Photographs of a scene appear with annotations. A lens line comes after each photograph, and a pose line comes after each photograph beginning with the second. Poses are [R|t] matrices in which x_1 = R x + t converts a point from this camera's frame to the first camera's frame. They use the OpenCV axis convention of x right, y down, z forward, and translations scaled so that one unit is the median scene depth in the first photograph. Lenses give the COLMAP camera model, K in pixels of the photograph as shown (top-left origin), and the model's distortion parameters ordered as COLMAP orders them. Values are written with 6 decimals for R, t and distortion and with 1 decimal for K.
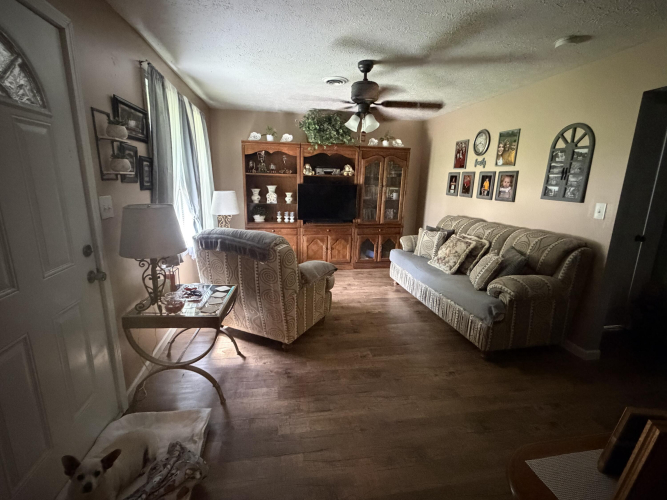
lens RADIAL K [[316.3, 0, 332.6], [0, 316.3, 249.9], [0, 0, 1]] dist [0.000134, 0.000094]
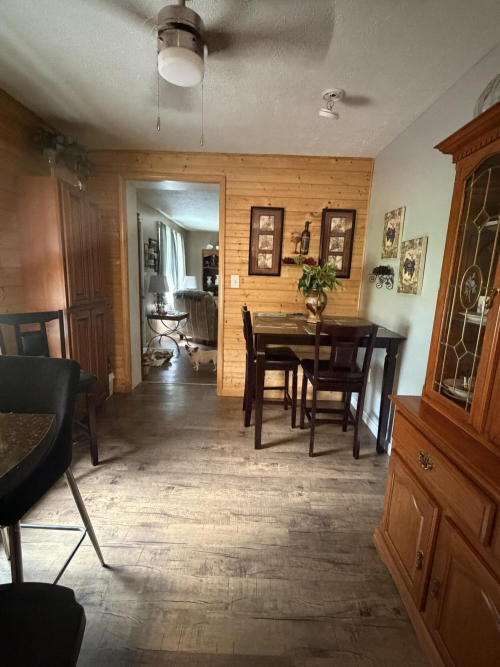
lens RADIAL K [[316.3, 0, 249.3], [0, 316.3, 334.2], [0, 0, 1]] dist [0.000134, 0.000094]
pose [[0.982005, 0.047694, -0.182731, 0.450503], [-0.056207, 0.997548, -0.041692, 0.268439], [0.180295, 0.051212, 0.982279, -0.953670]]
